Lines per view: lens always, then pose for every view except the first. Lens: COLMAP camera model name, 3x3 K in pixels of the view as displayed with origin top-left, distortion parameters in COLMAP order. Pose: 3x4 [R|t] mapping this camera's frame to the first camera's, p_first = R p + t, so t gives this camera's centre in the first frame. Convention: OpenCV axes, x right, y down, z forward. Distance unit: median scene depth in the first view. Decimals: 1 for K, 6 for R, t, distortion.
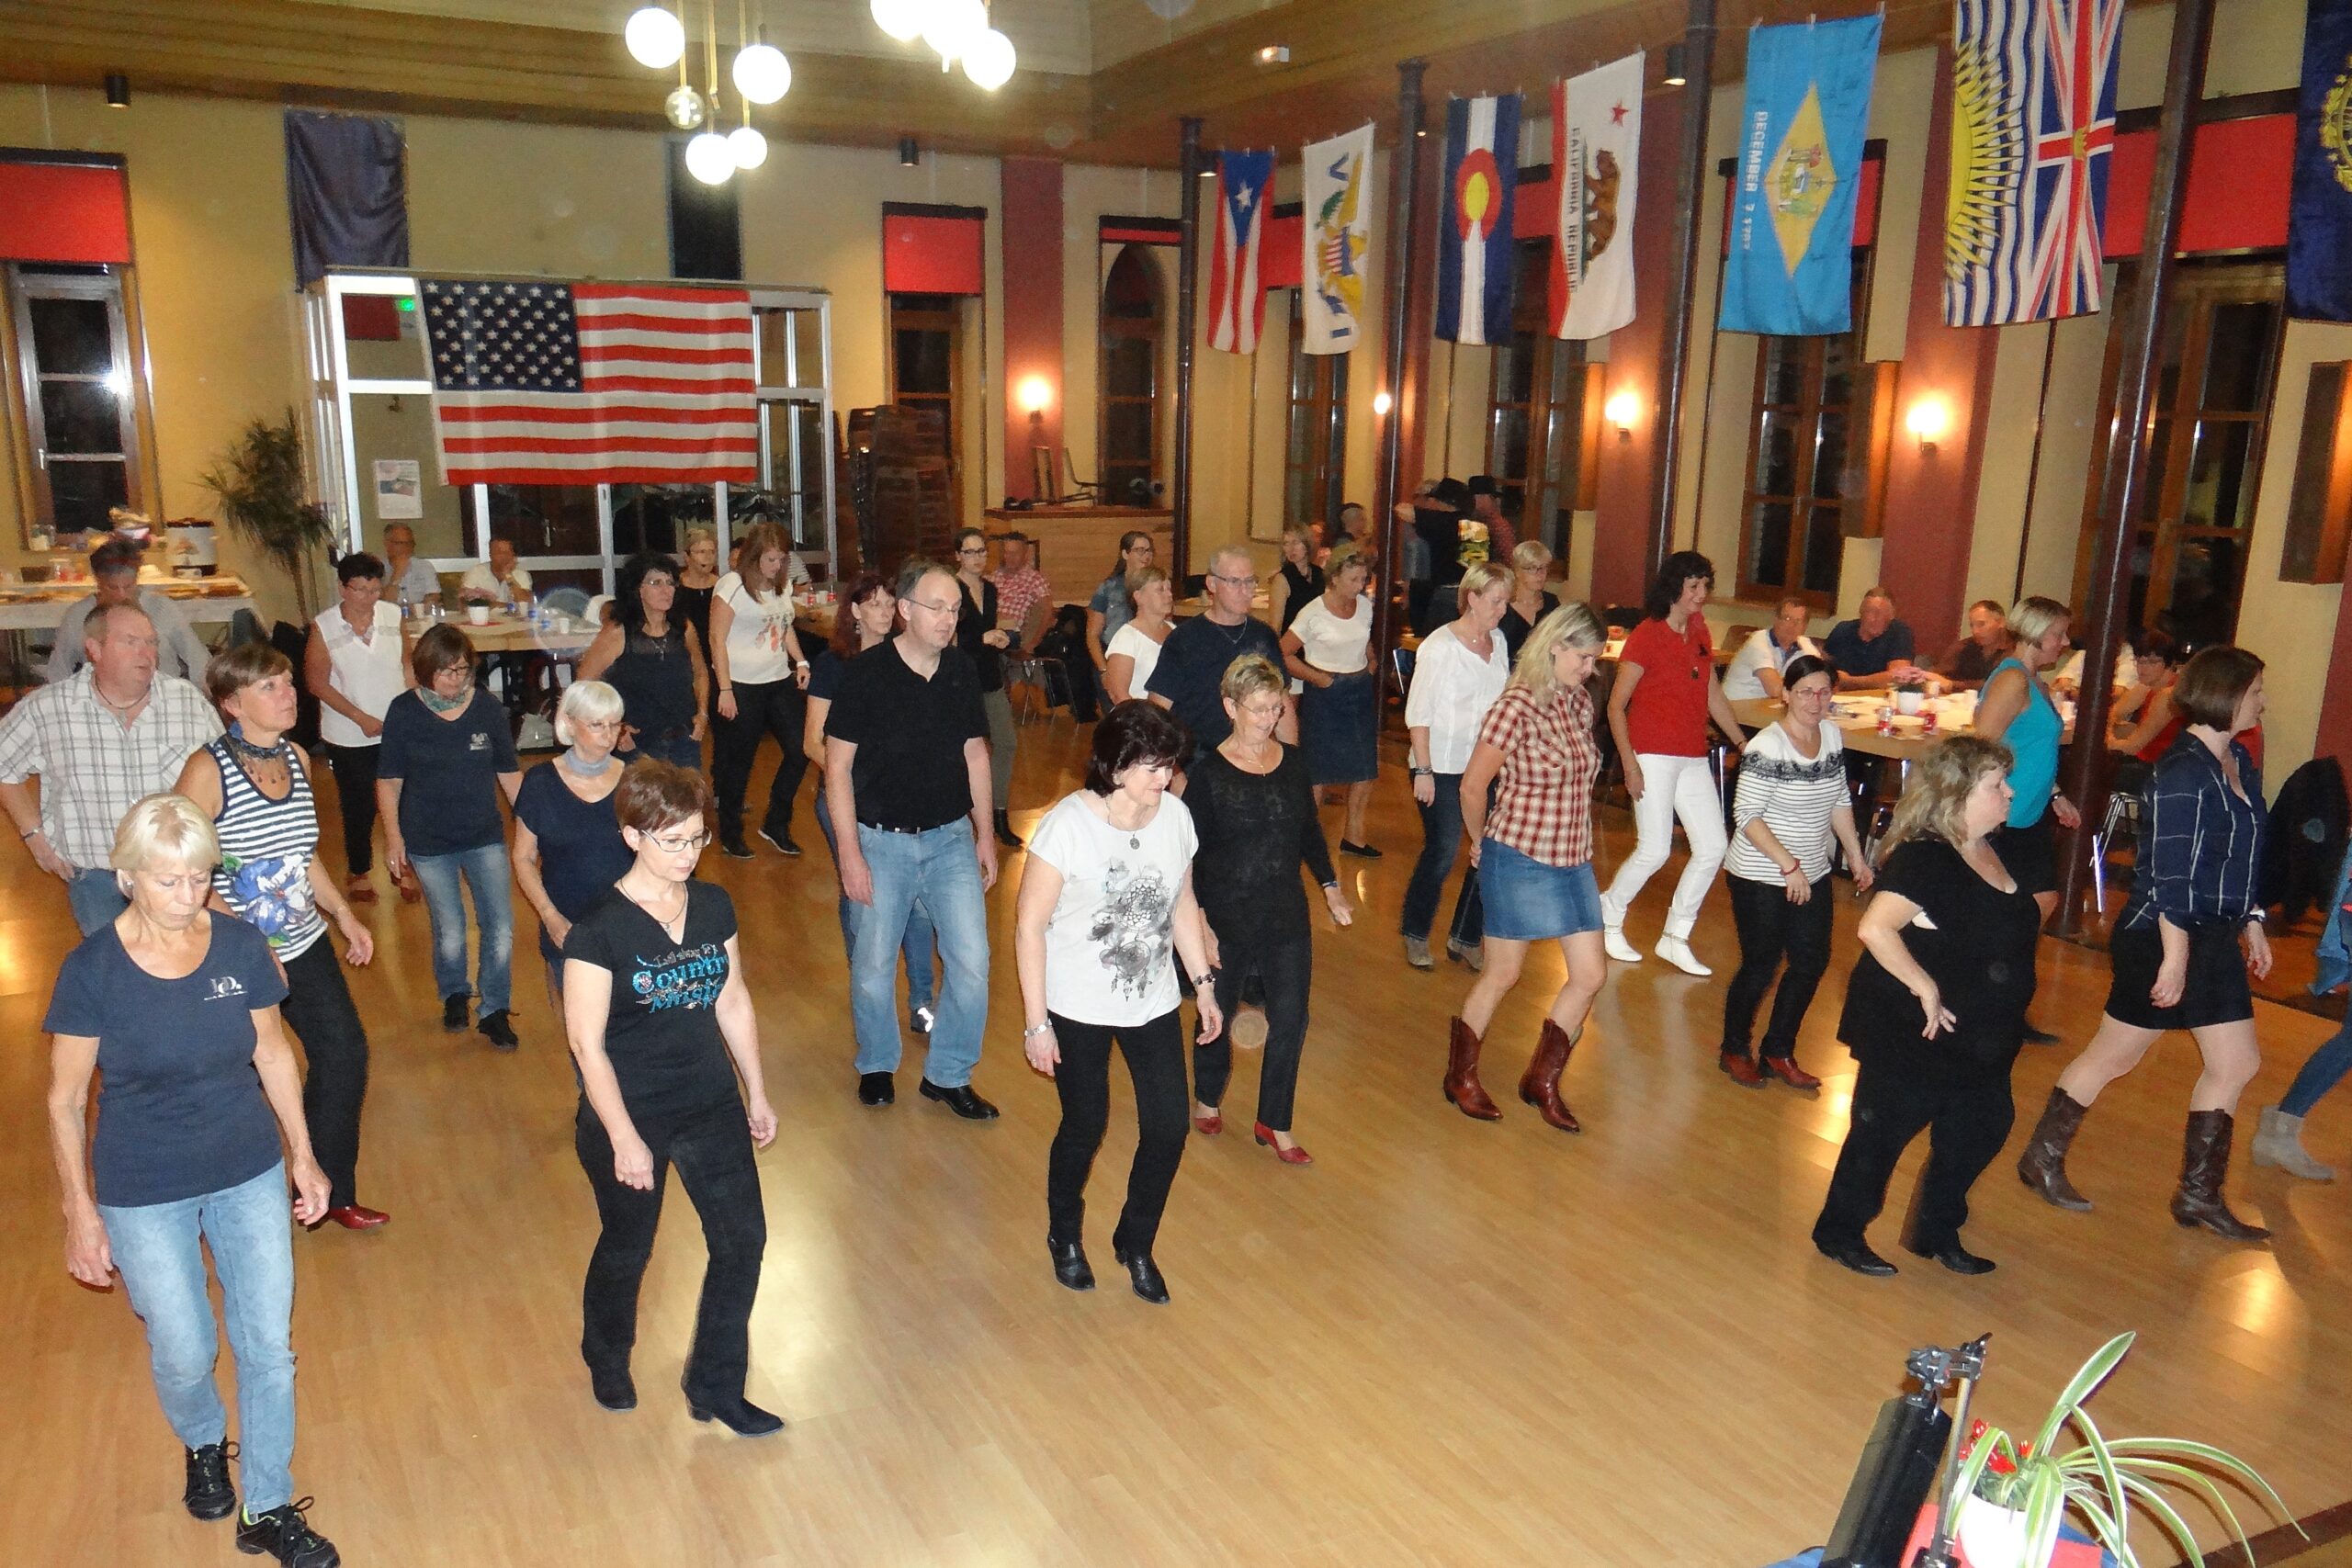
lens RADIAL K [[1625.2, 0, 1176.0], [0, 1625.2, 784.0], [0, 0, 1]] dist [-0.007219, -0.003779]
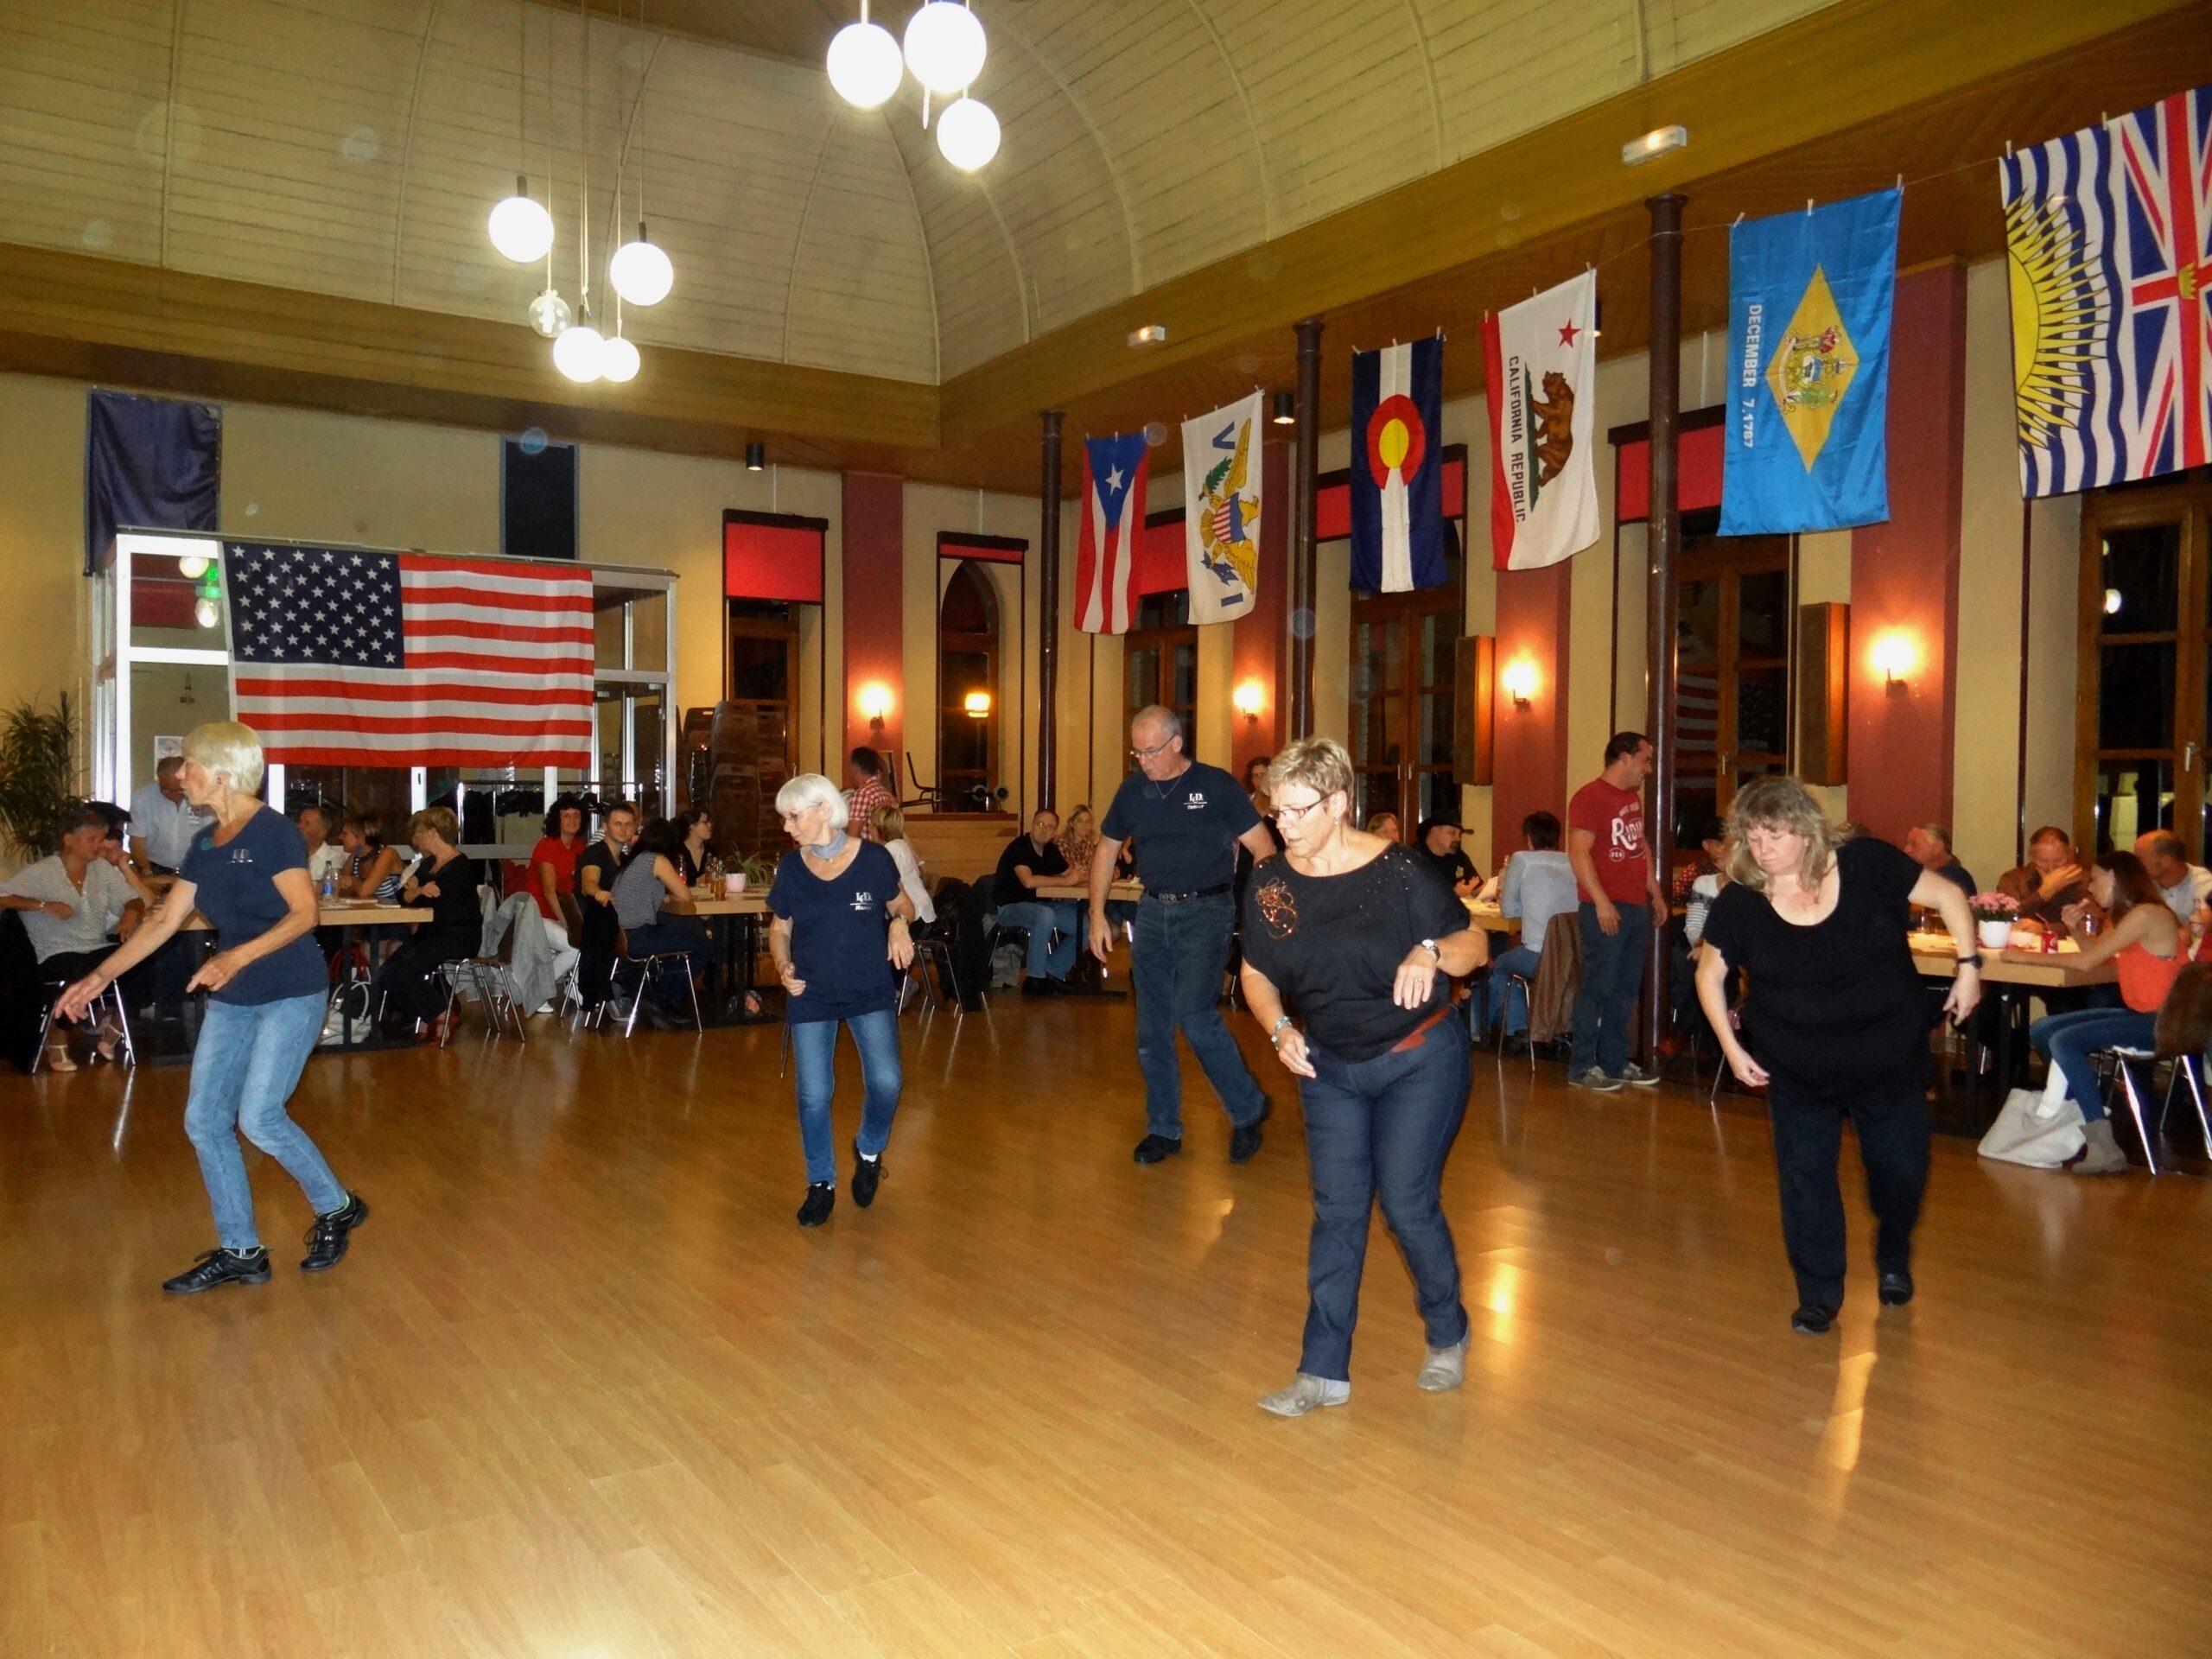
lens RADIAL K [[1524.1, 0, 1106.0], [0, 1524.1, 829.5], [0, 0, 1]] dist [-0.002541, -0.000742]
pose [[0.995060, -0.007093, 0.099026, -0.057892], [0.025686, 0.981876, -0.187775, 0.020651], [-0.095900, 0.189391, 0.977207, 0.142460]]
